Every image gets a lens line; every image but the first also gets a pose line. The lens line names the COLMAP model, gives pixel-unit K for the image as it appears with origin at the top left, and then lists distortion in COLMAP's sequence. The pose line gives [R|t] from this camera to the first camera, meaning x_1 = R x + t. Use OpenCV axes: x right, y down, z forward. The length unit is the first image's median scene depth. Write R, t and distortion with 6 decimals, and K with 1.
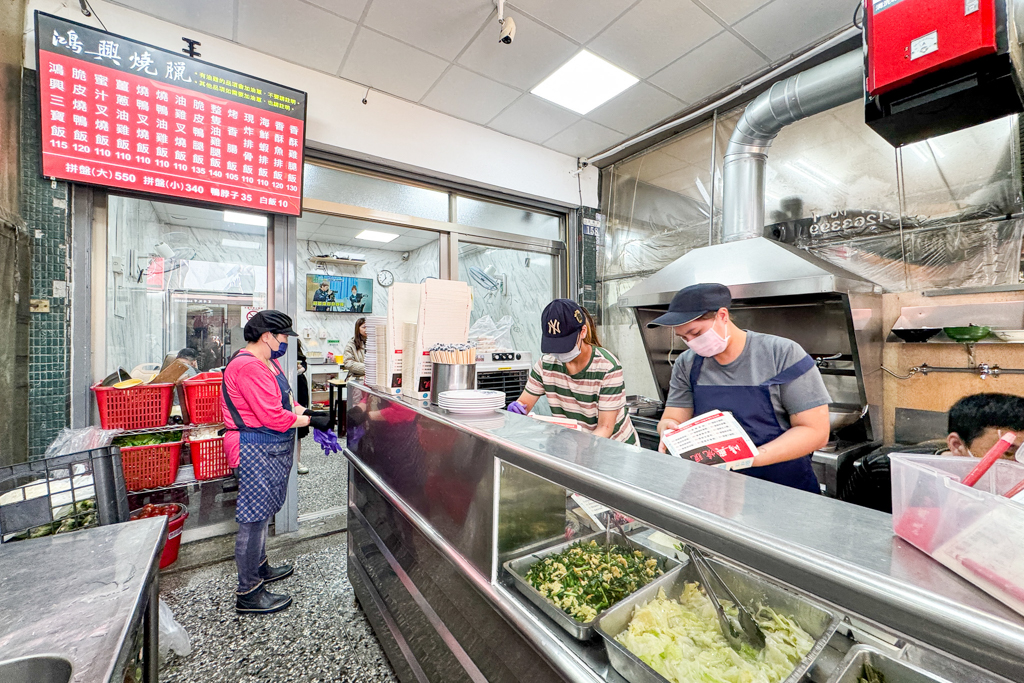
lens RADIAL K [[423.7, 0, 523.7], [0, 423.7, 332.8], [0, 0, 1]] dist [-0.002351, -0.000099]
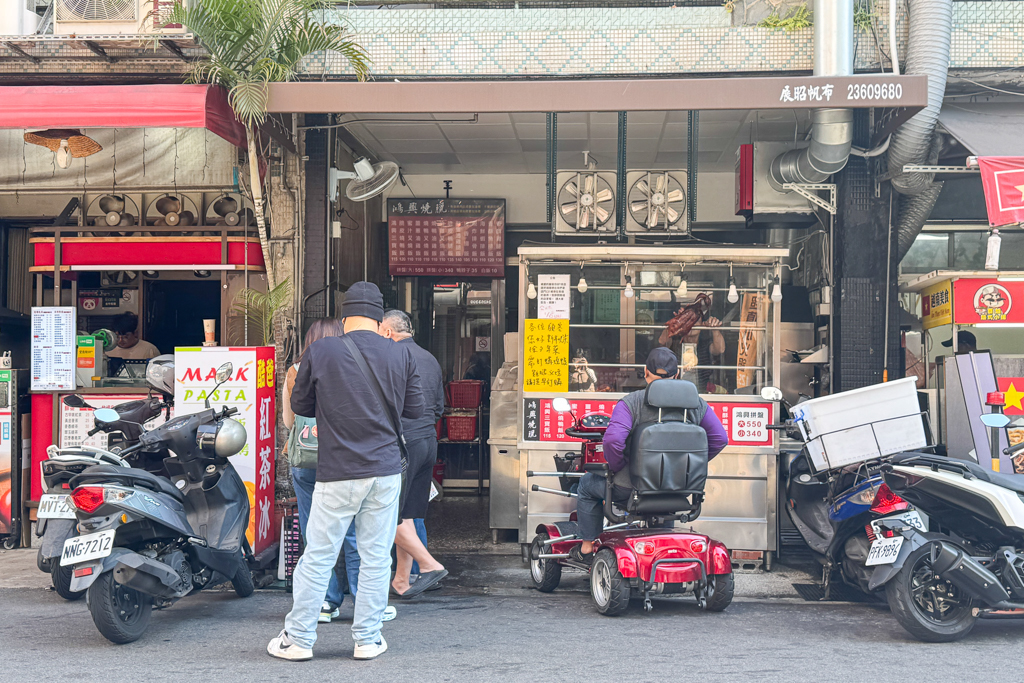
lens RADIAL K [[1222.6, 0, 512.0], [0, 1222.6, 341.5], [0, 0, 1]] dist [0.006526, 0.001664]
pose [[0.778236, -0.001449, -0.627970, 2.562498], [0.000474, 0.999998, -0.001720, -0.045236], [0.627972, 0.001041, 0.778235, -2.727080]]
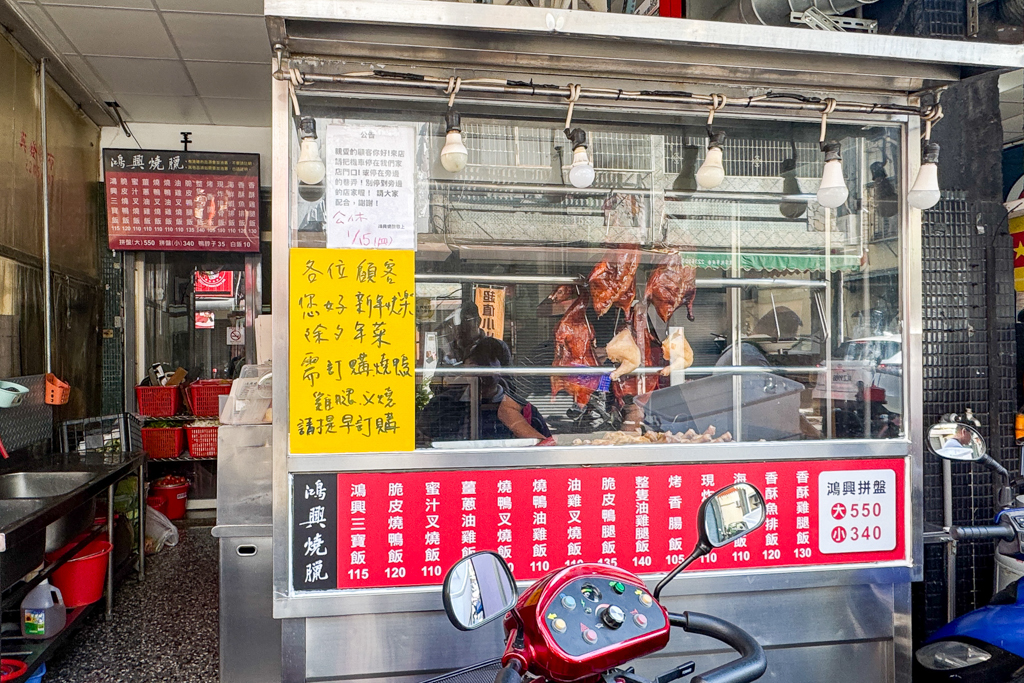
lens RADIAL K [[681.9, 0, 415.0], [0, 681.9, 341.6], [0, 0, 1]] dist [-0.005229, -0.002152]
pose [[0.887023, -0.011109, -0.461592, 0.891584], [0.014478, 0.999888, 0.003757, -0.023027], [0.461499, -0.010016, 0.887084, -0.622120]]
